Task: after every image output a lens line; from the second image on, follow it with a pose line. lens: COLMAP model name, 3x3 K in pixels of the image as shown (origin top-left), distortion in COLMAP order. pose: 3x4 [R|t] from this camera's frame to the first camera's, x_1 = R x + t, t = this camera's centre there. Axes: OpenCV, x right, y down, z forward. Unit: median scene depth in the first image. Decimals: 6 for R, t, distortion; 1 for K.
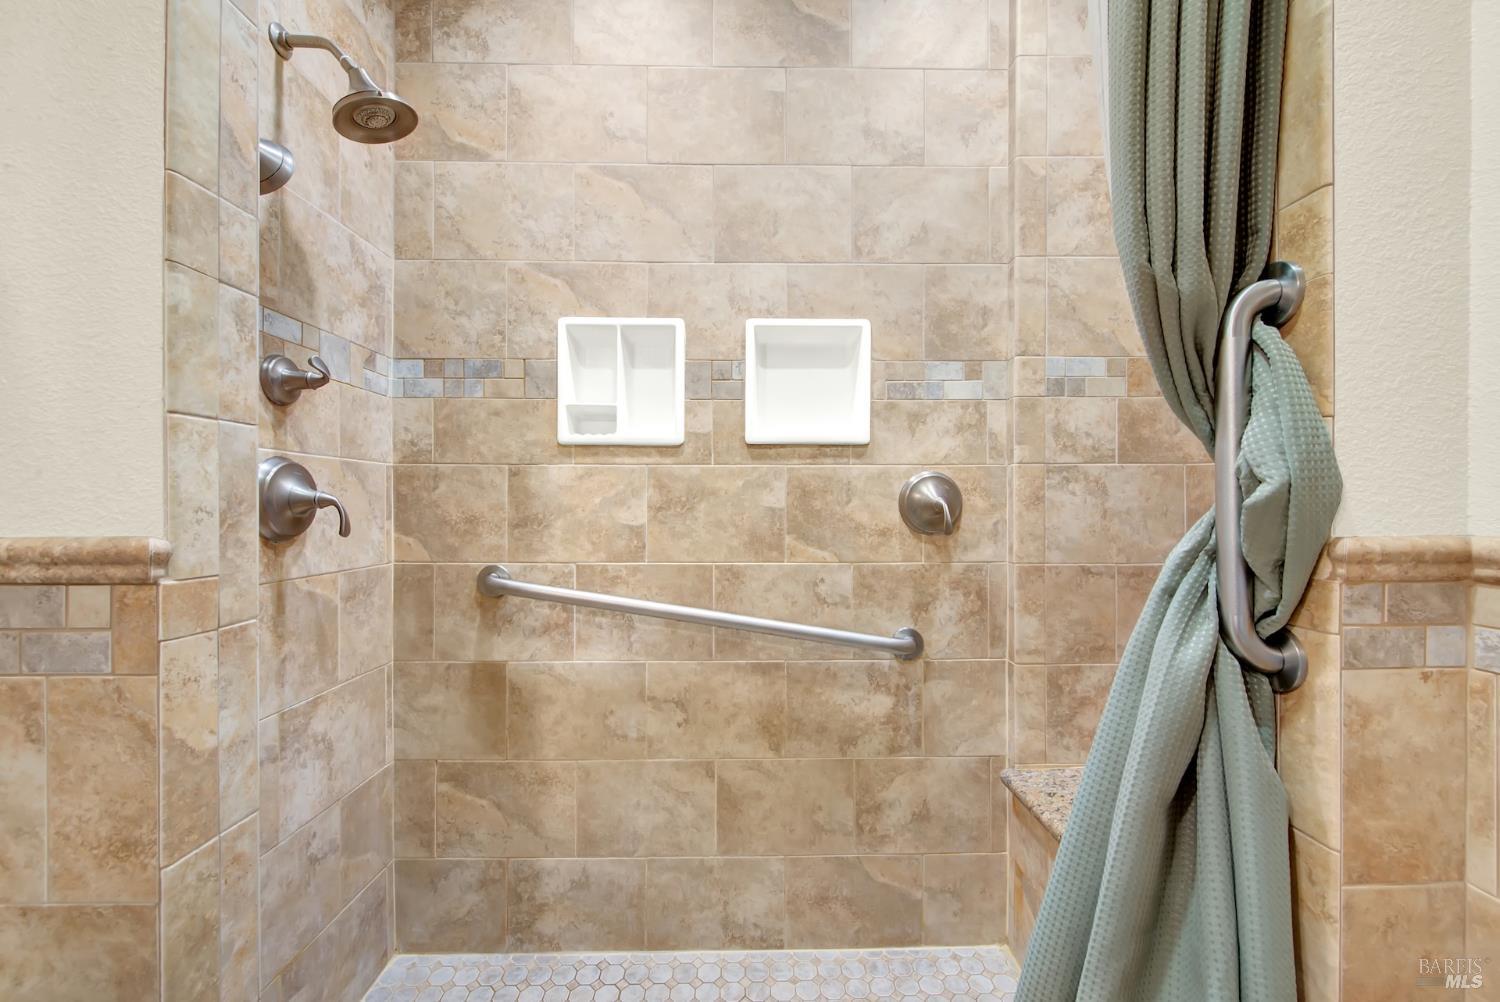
lens RADIAL K [[619.9, 0, 764.4], [0, 619.9, 501.5], [0, 0, 1]] dist [0.002490, -0.002926]
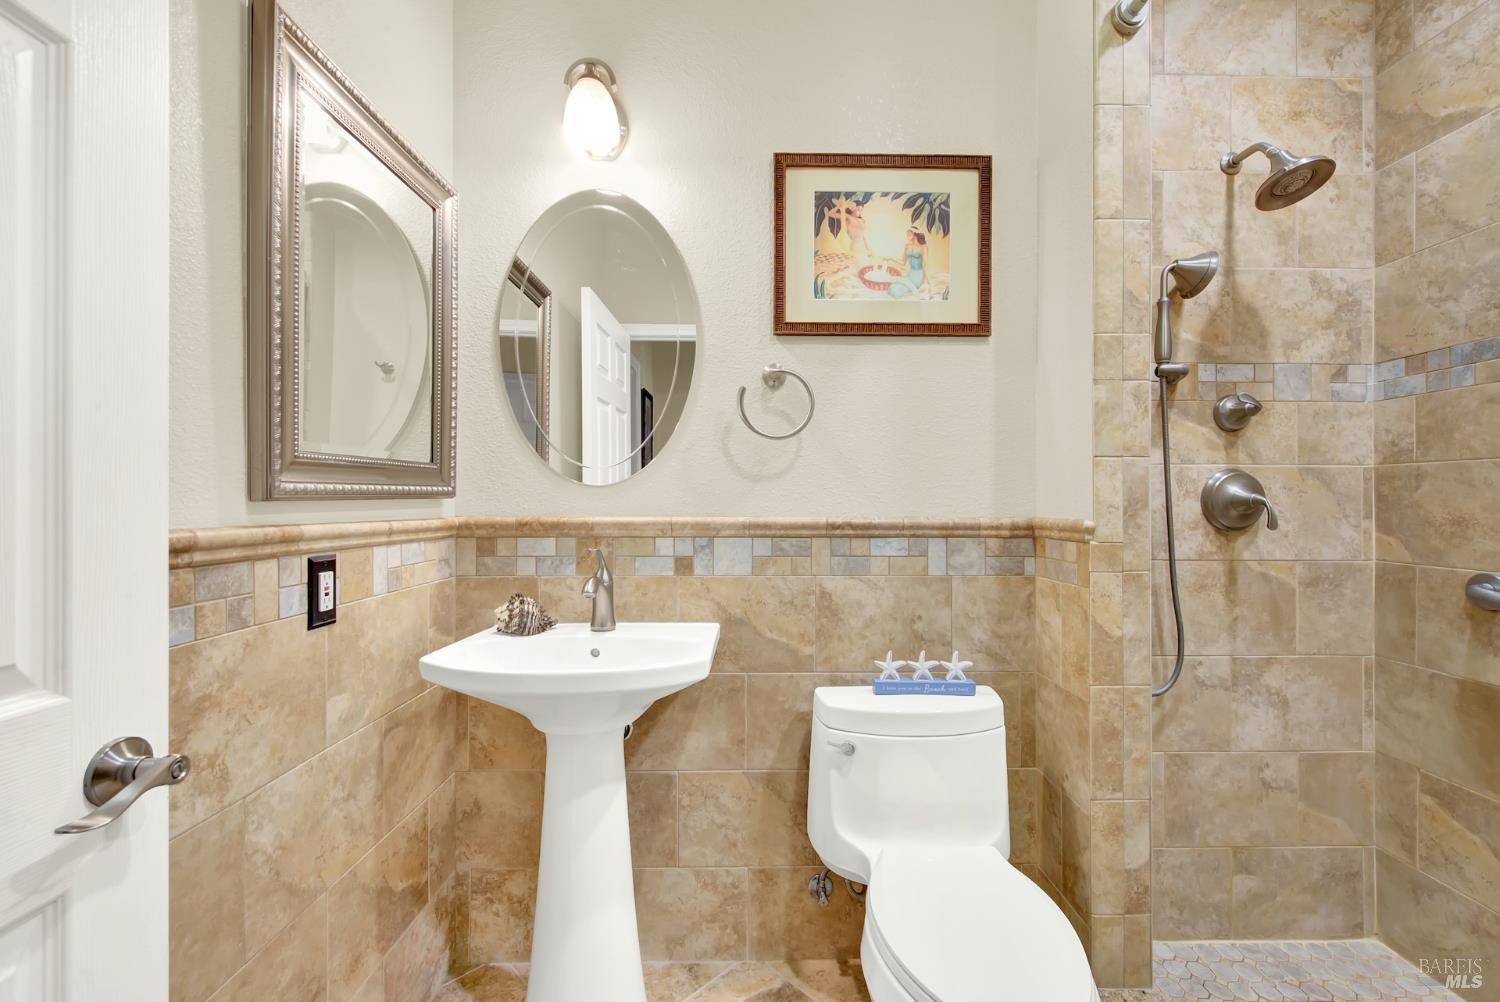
lens RADIAL K [[619.9, 0, 764.4], [0, 619.9, 501.5], [0, 0, 1]] dist [0.002490, -0.002926]
pose [[0.010227, -0.004161, -0.999939, 0.428097], [0.002067, 0.999989, -0.004140, 0.001836], [0.999946, -0.002025, 0.010235, -0.031497]]
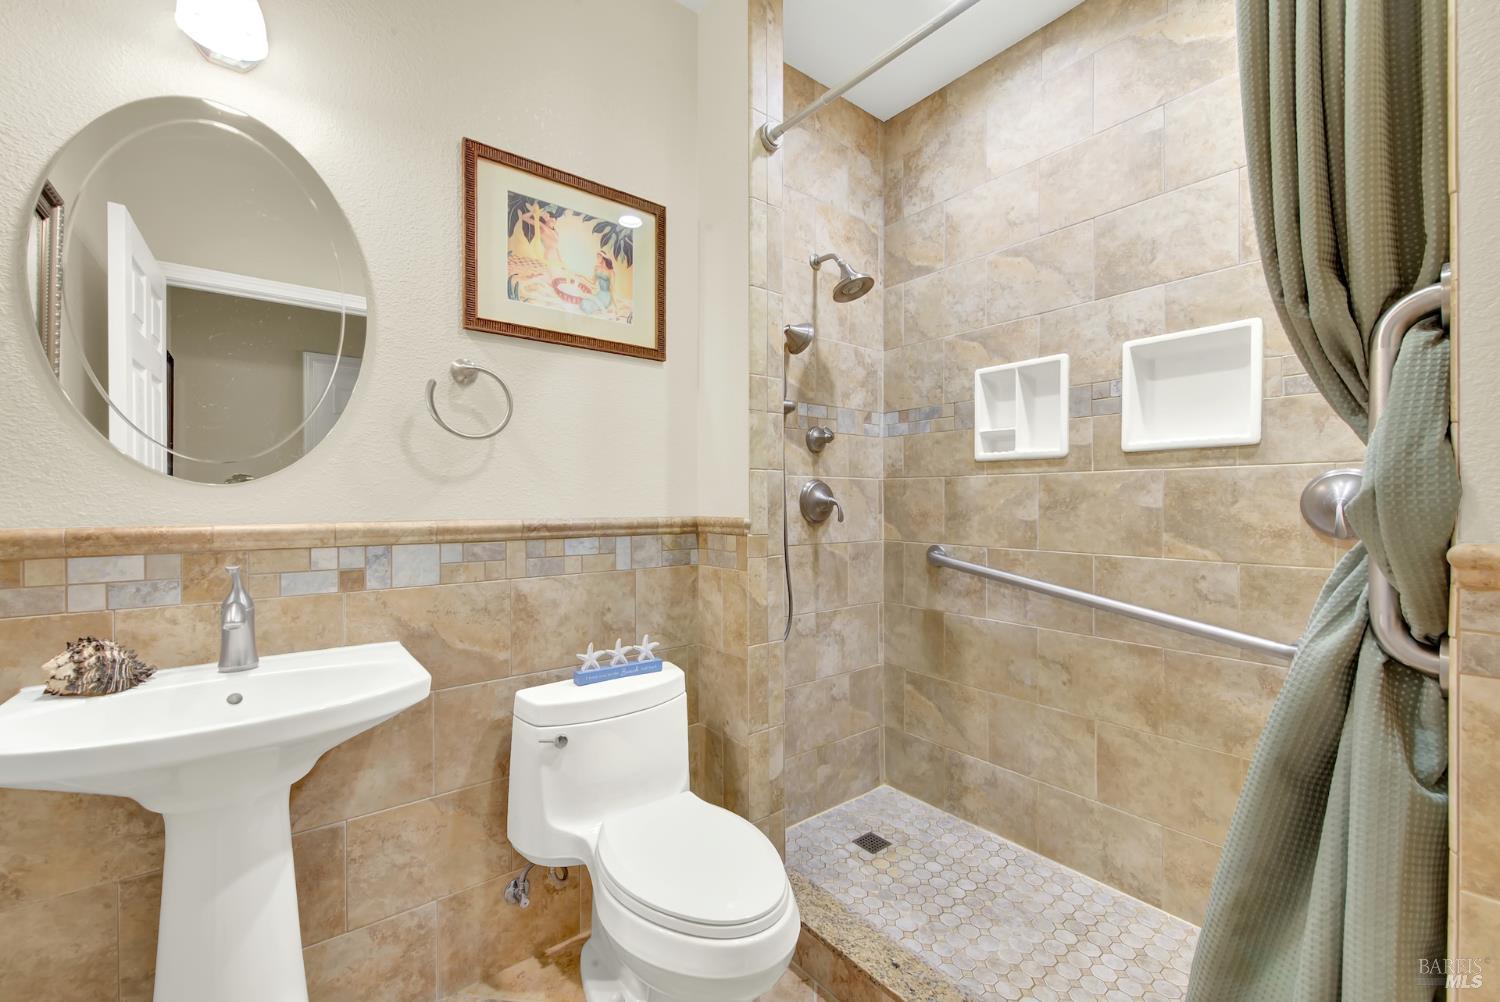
lens RADIAL K [[606.4, 0, 768.4], [0, 606.4, 498.7], [0, 0, 1]] dist [0.002619, -0.003192]
pose [[0.625436, -0.004370, -0.780263, 0.442477], [0.004073, 0.999989, -0.002336, -0.006479], [0.780265, -0.001717, 0.625447, -0.216440]]
